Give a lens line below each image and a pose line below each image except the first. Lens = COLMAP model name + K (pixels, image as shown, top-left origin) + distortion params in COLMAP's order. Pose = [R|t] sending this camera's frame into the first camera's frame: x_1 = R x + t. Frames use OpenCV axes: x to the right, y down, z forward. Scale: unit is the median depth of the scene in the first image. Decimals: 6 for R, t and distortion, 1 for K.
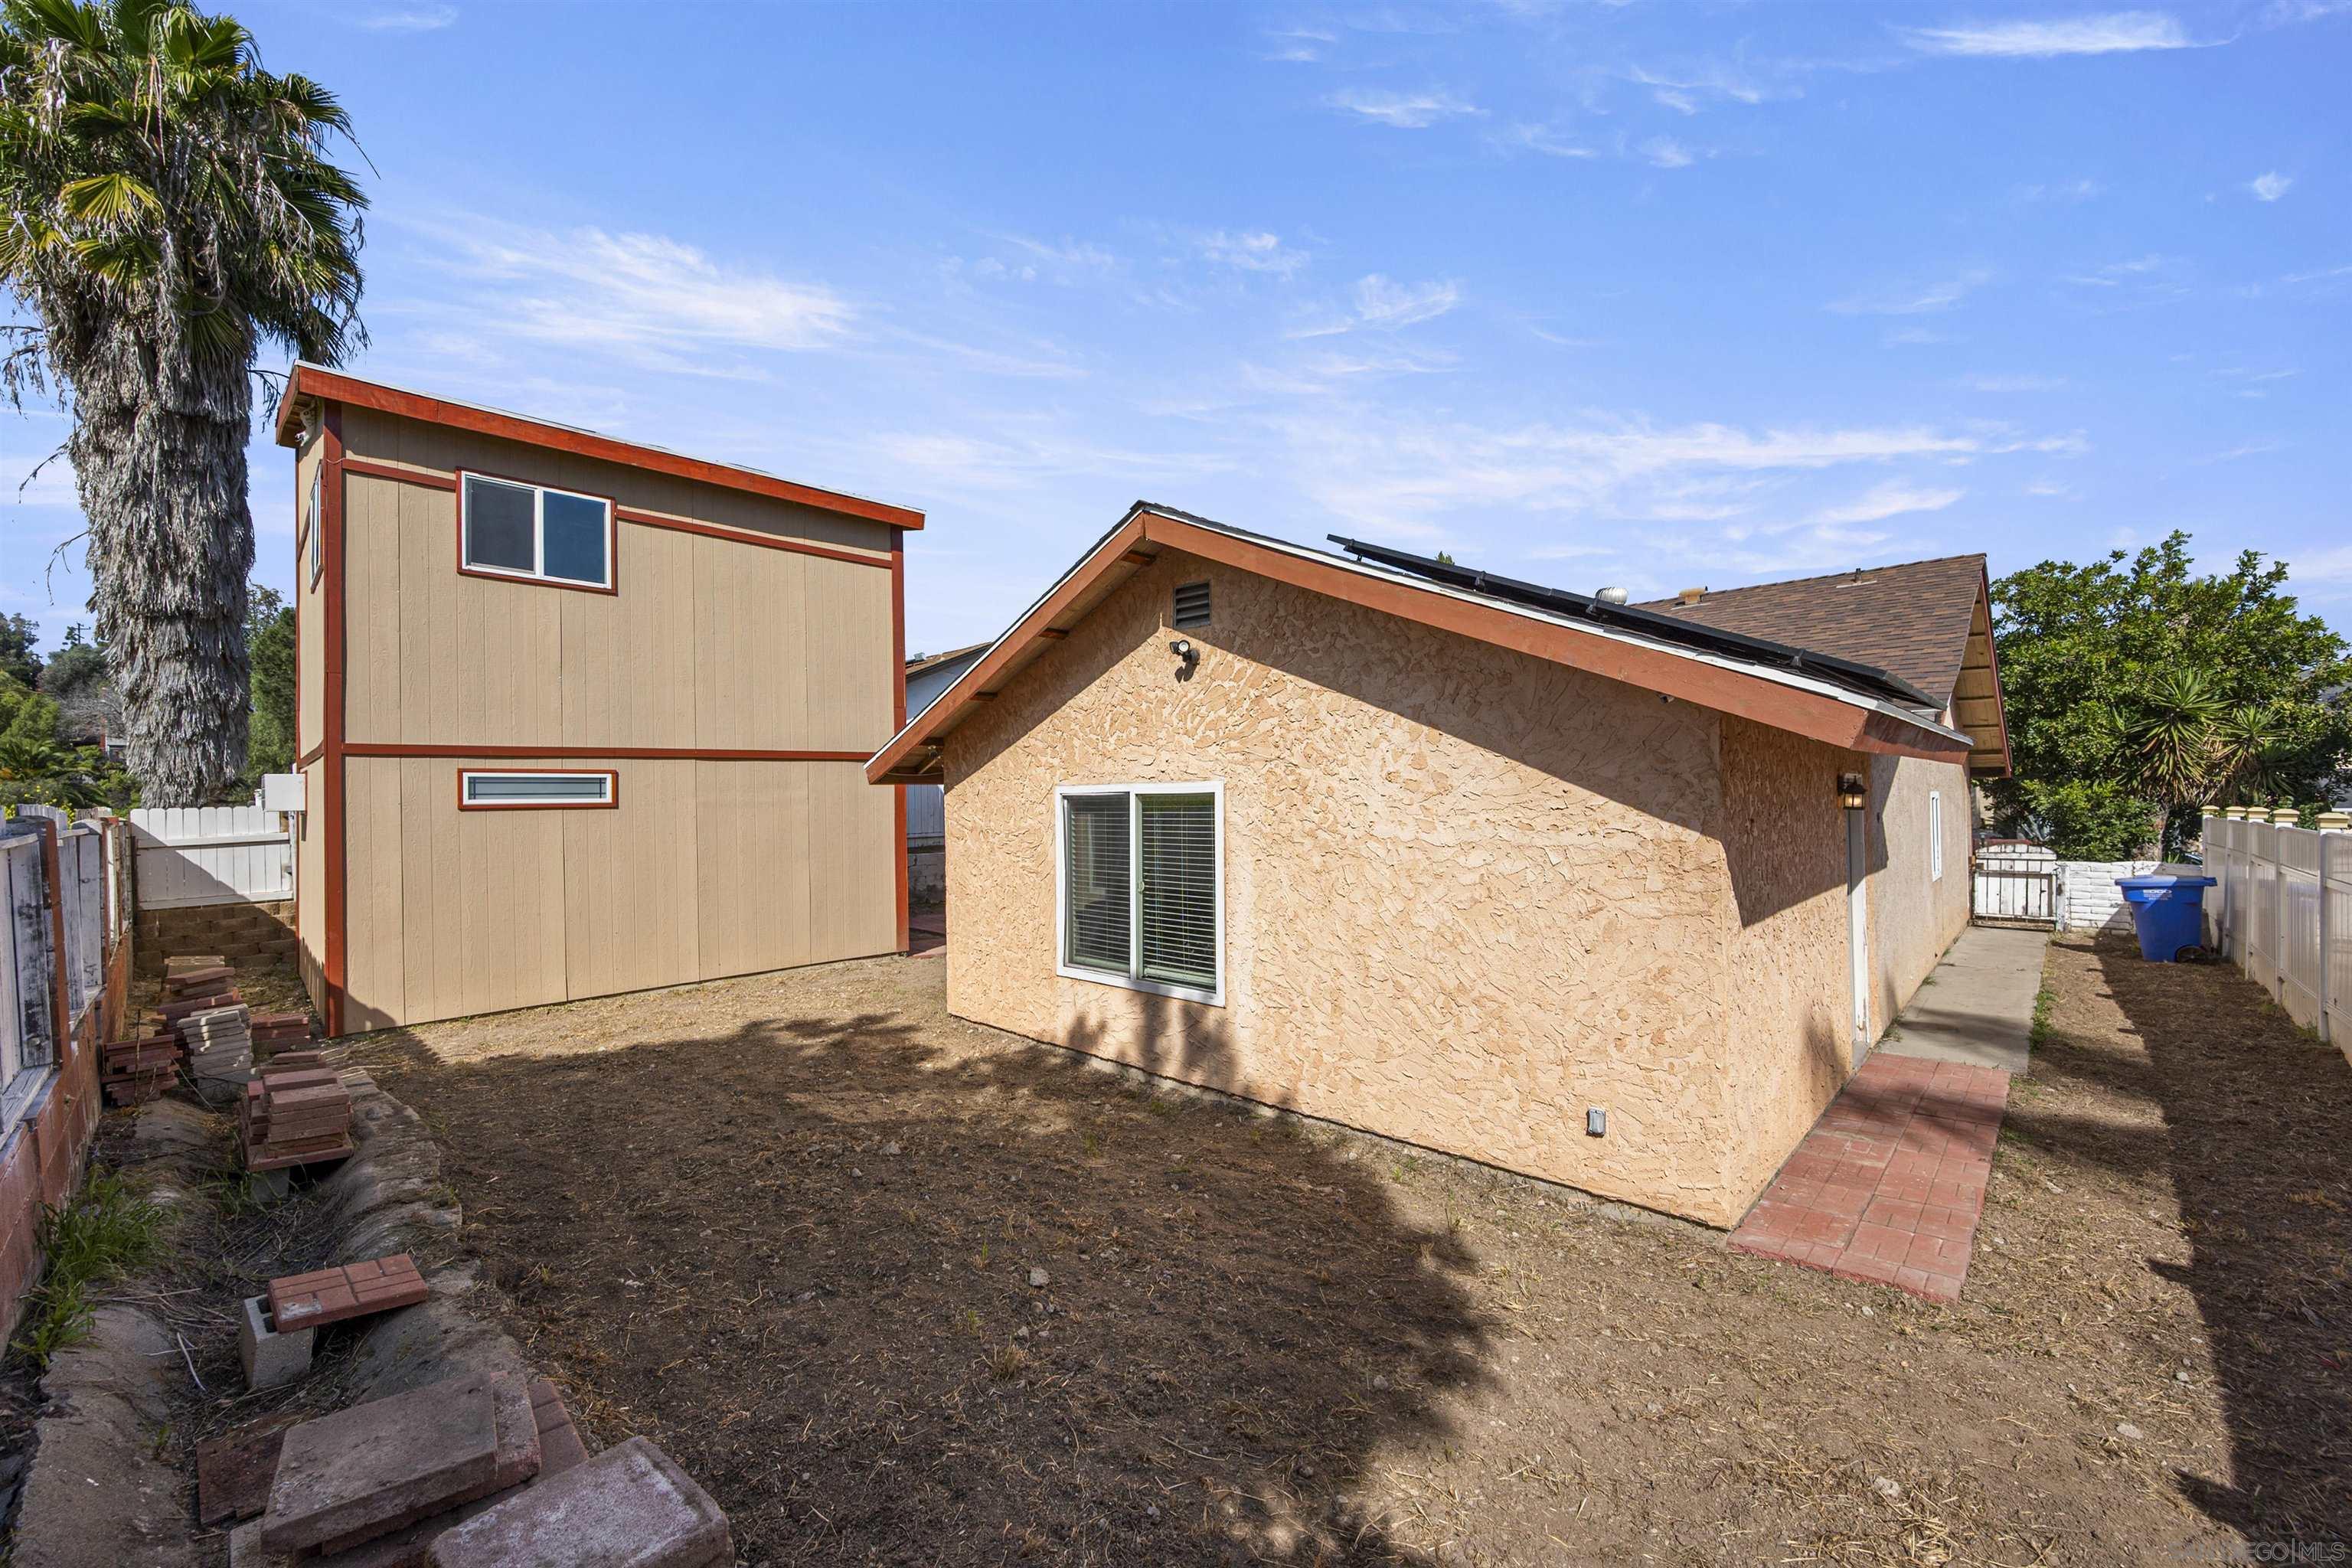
lens RADIAL K [[928.2, 0, 1172.1], [0, 928.2, 790.6], [0, 0, 1]] dist [-0.001193, -0.000176]
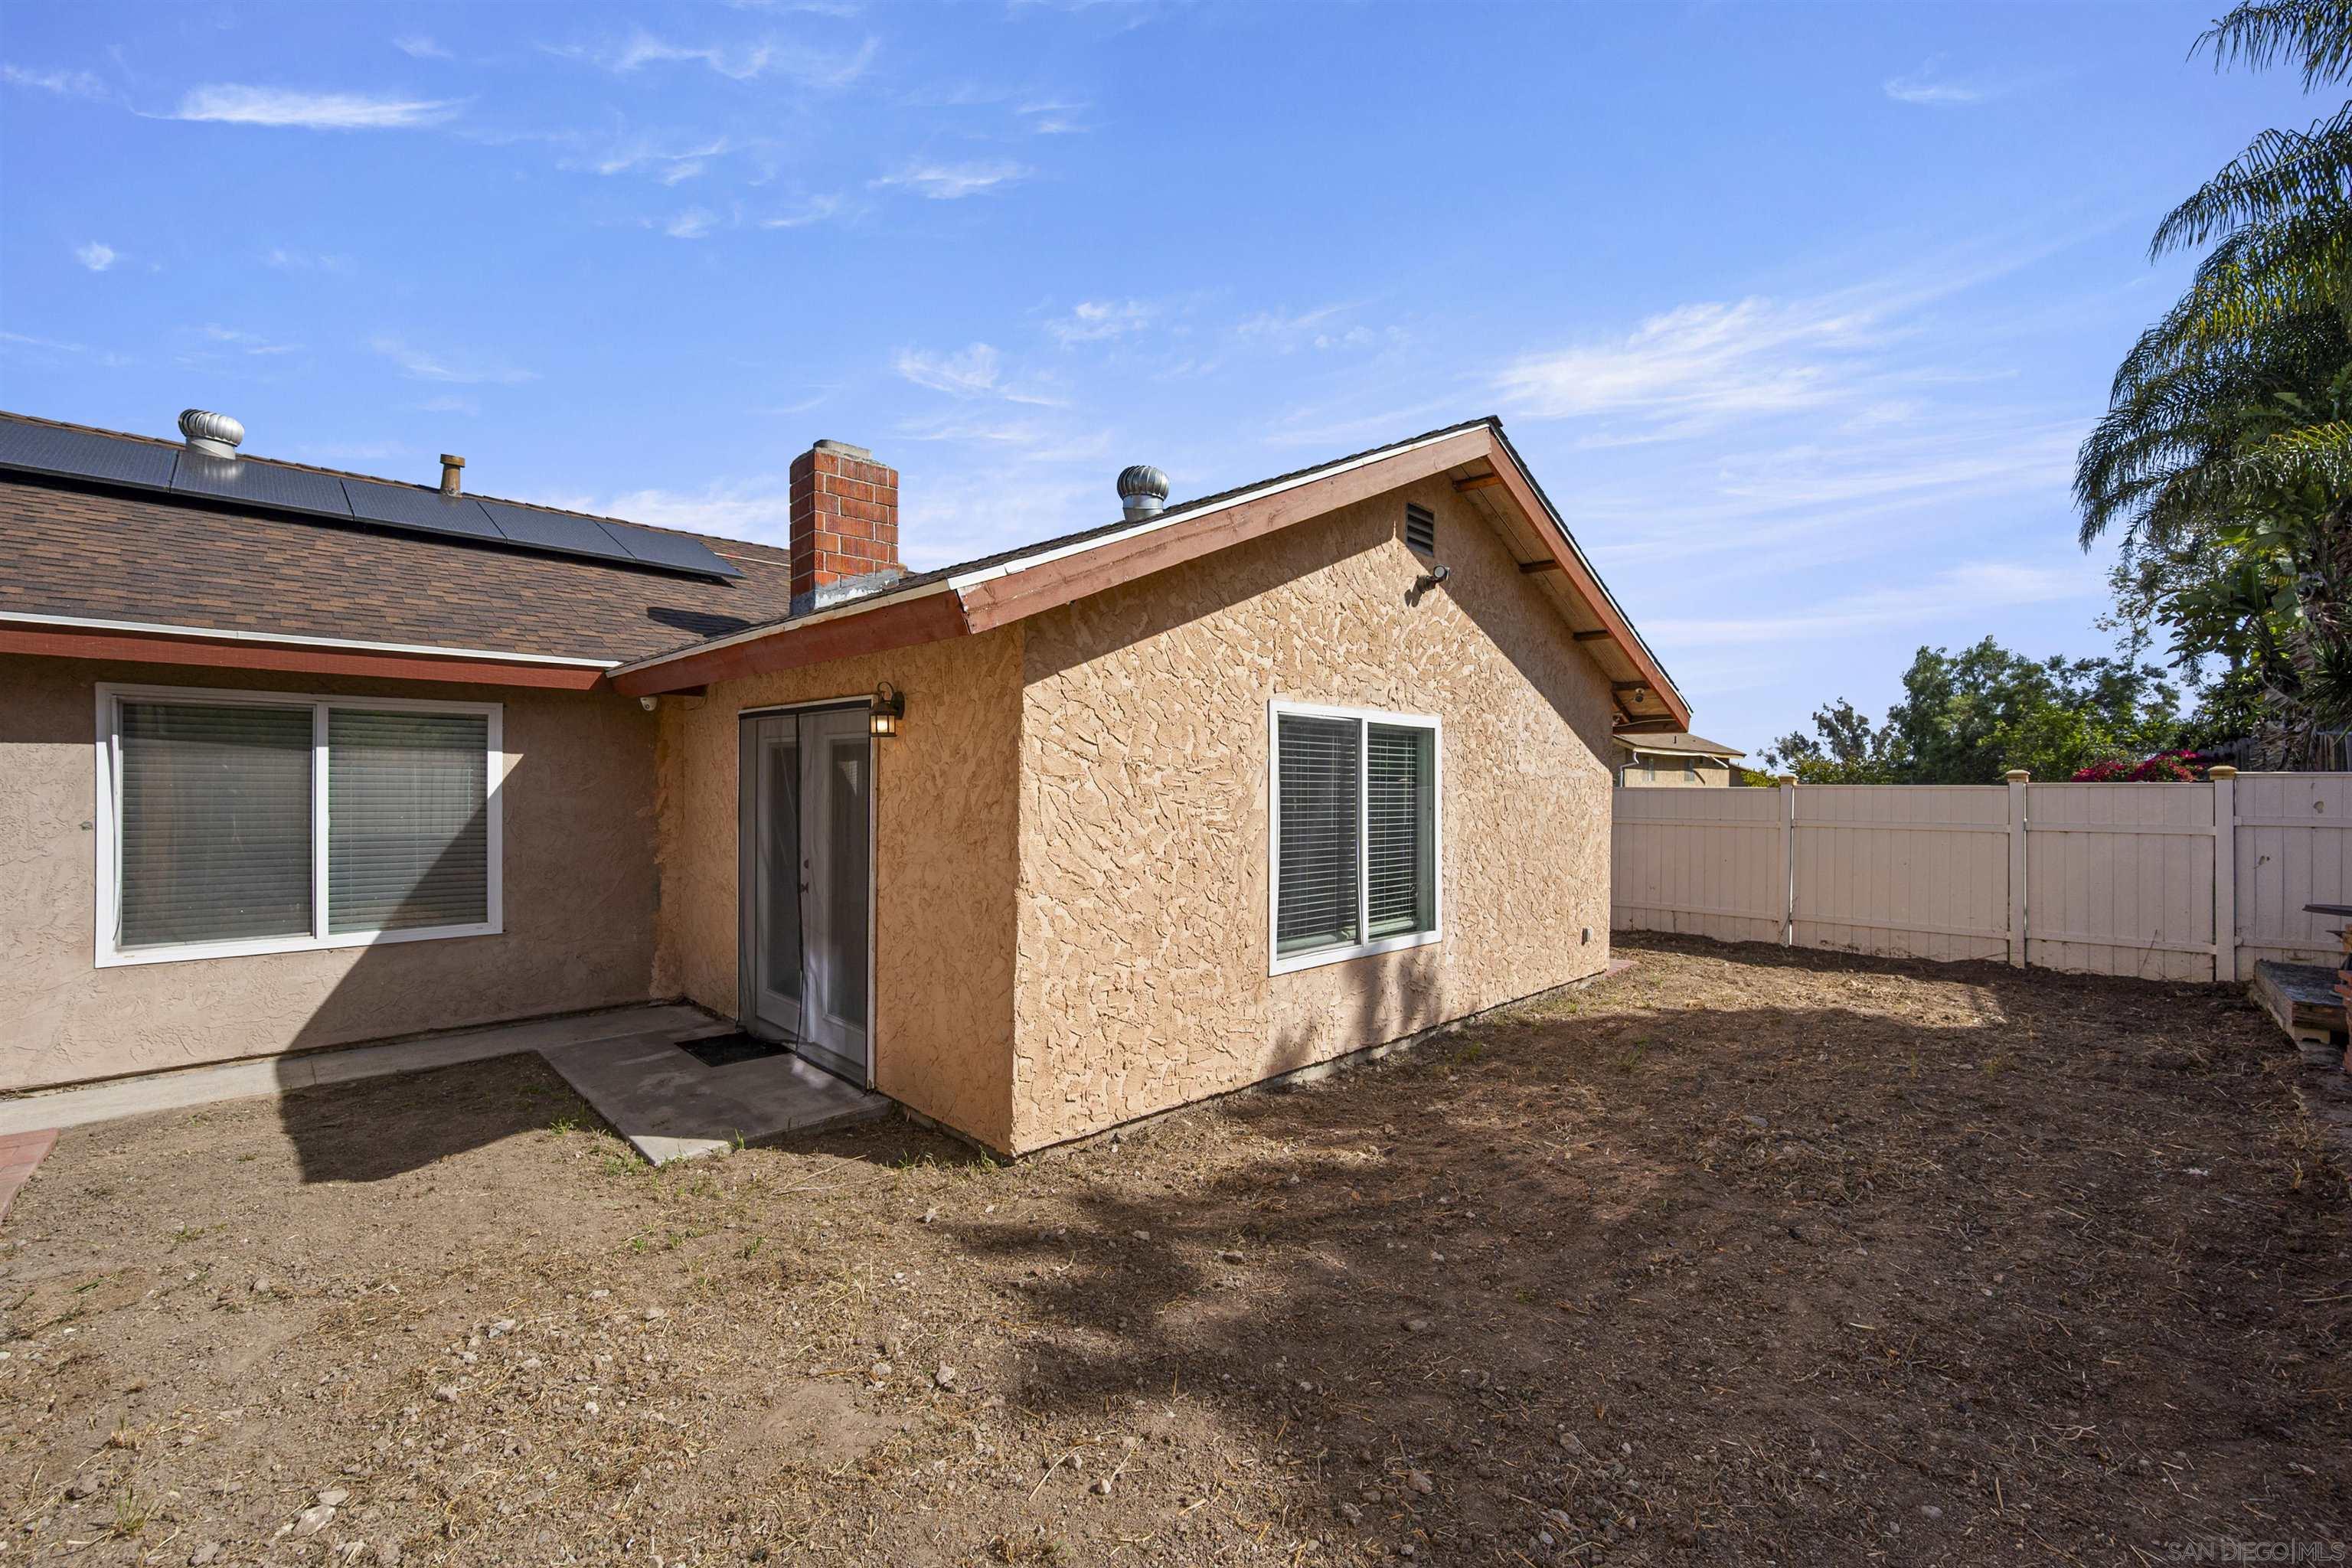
lens RADIAL K [[986.1, 0, 1176.0], [0, 986.1, 784.0], [0, 0, 1]] dist [0.002270, -0.000158]
pose [[0.014087, 0.019776, 0.999705, -0.954716], [-0.011843, 0.999738, -0.019610, 0.081526], [-0.999831, -0.011563, 0.014318, 1.190922]]
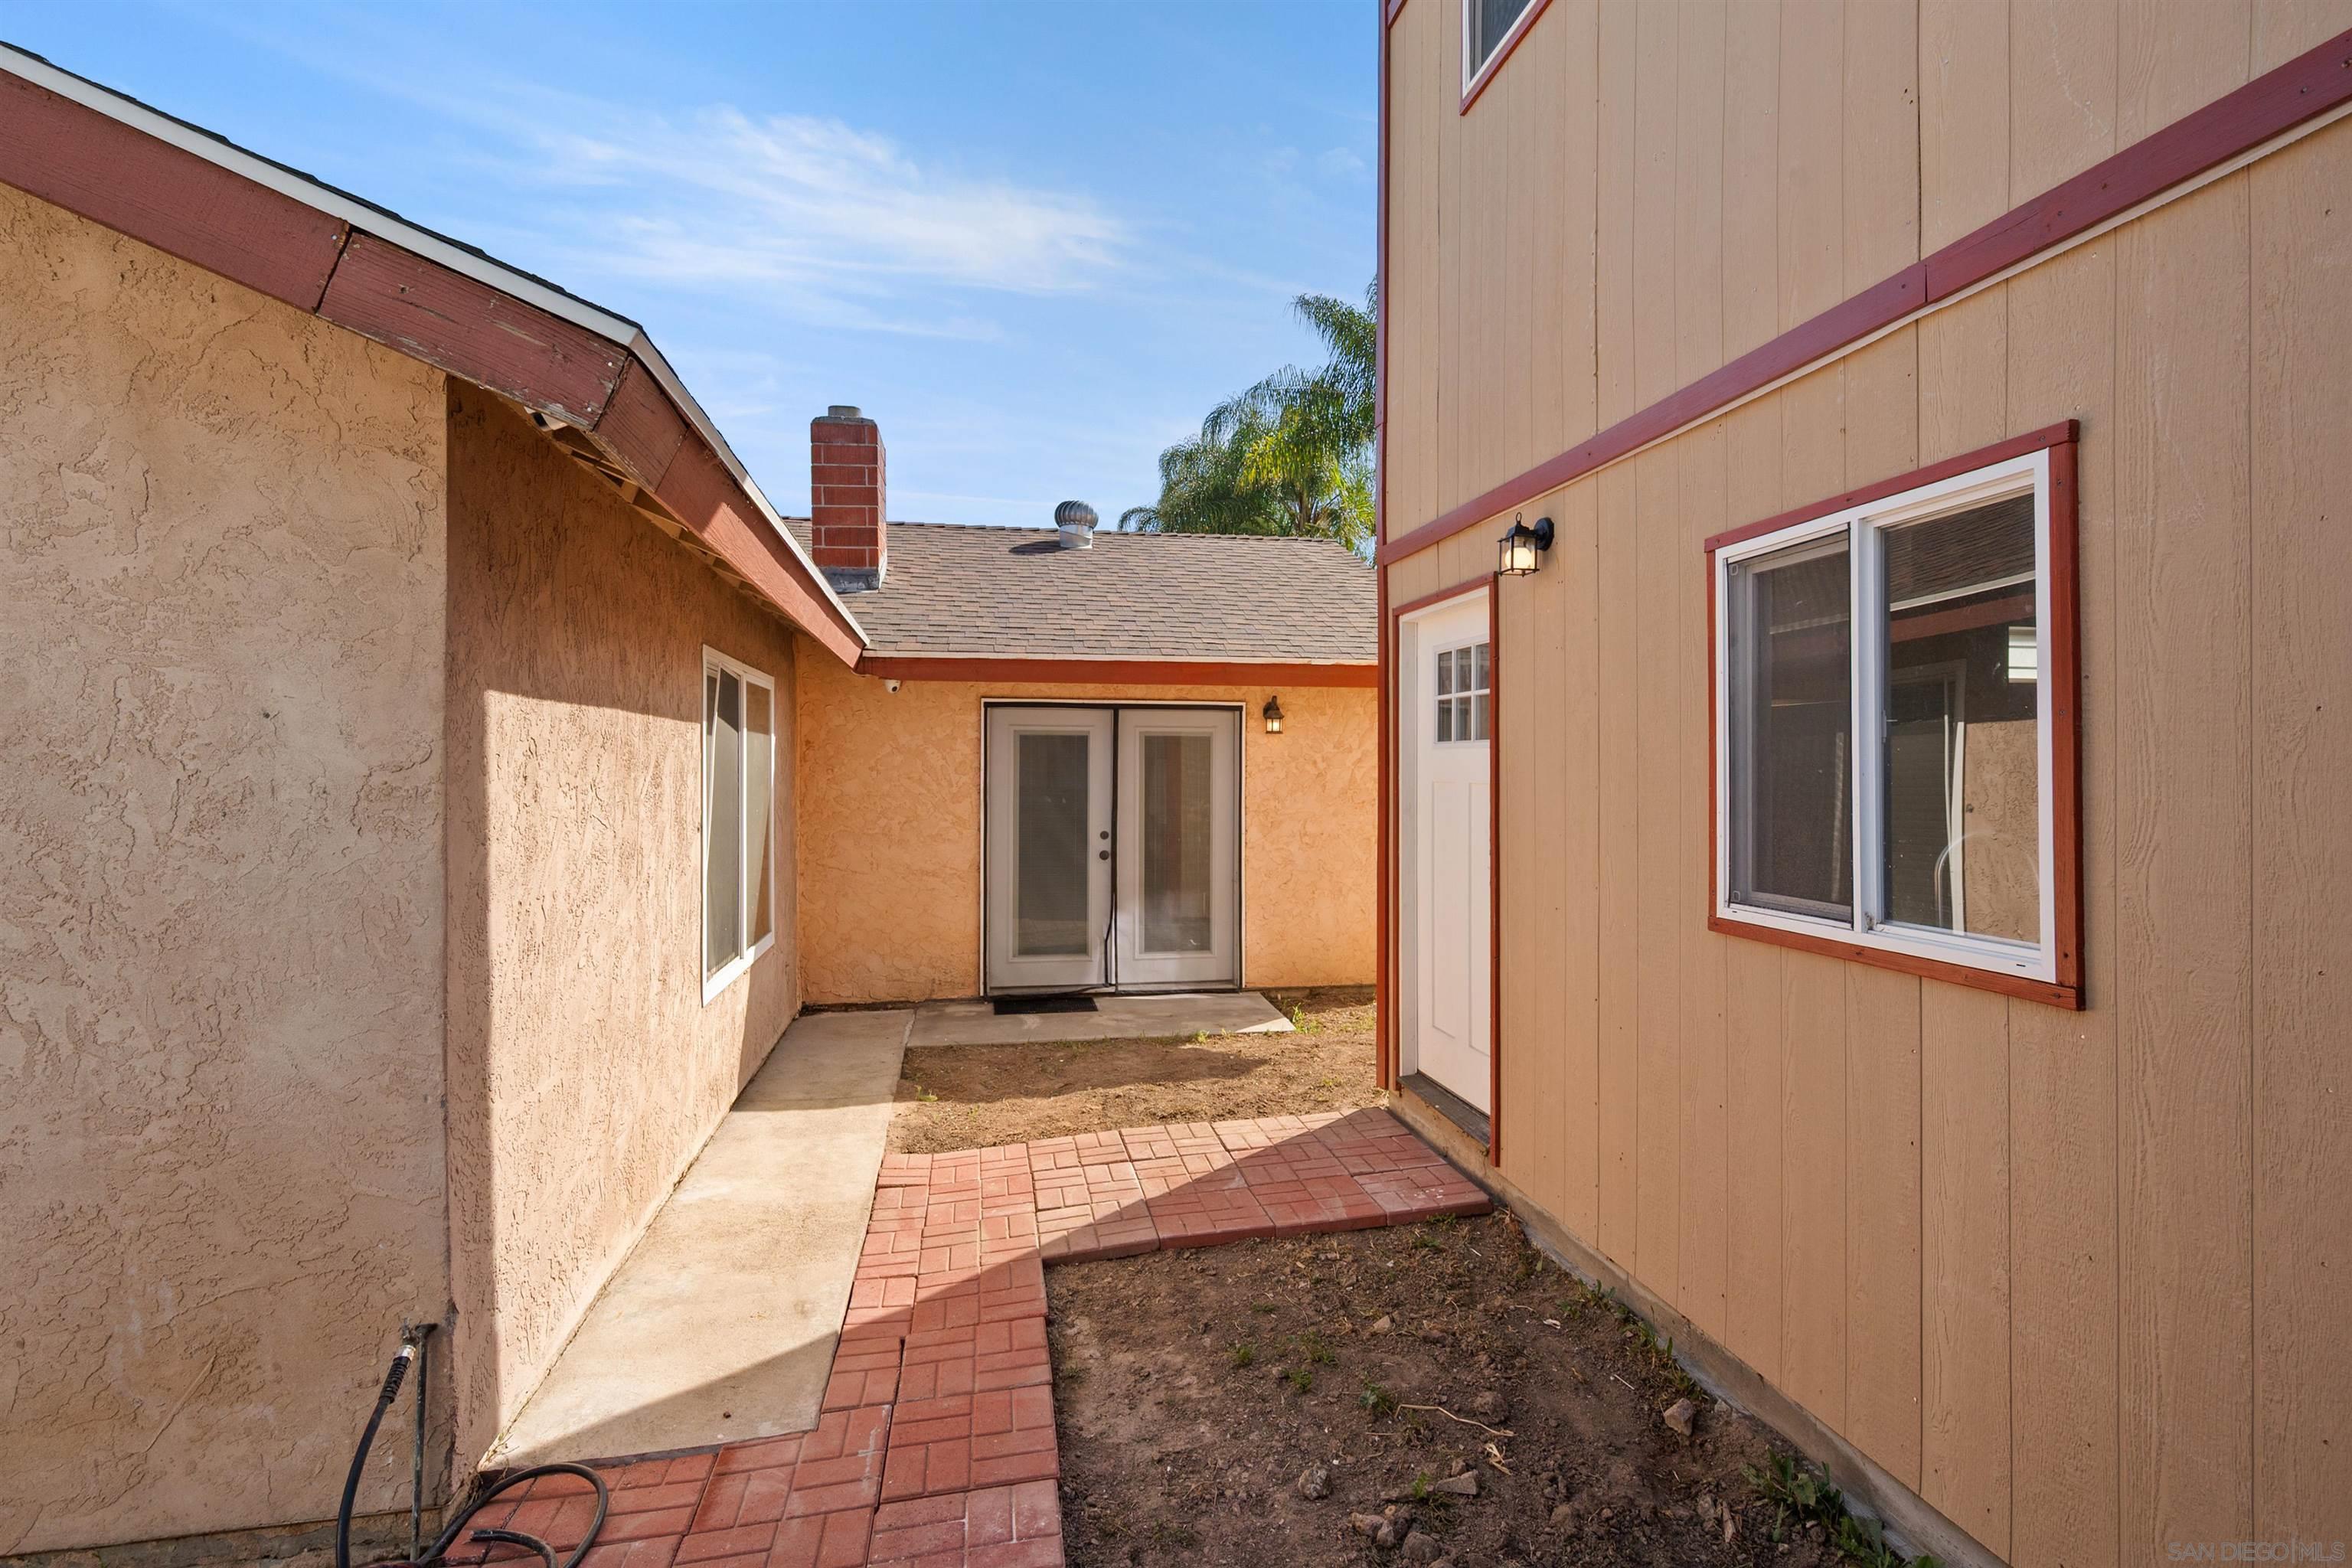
lens RADIAL K [[1150.6, 0, 1180.7], [0, 1150.6, 770.9], [0, 0, 1]] dist [0.000790, -0.000283]
pose [[-0.825833, 0.018273, 0.563618, -0.833469], [0.014659, 0.999833, -0.010936, 0.086240], [-0.563724, -0.000769, -0.825963, 2.499899]]
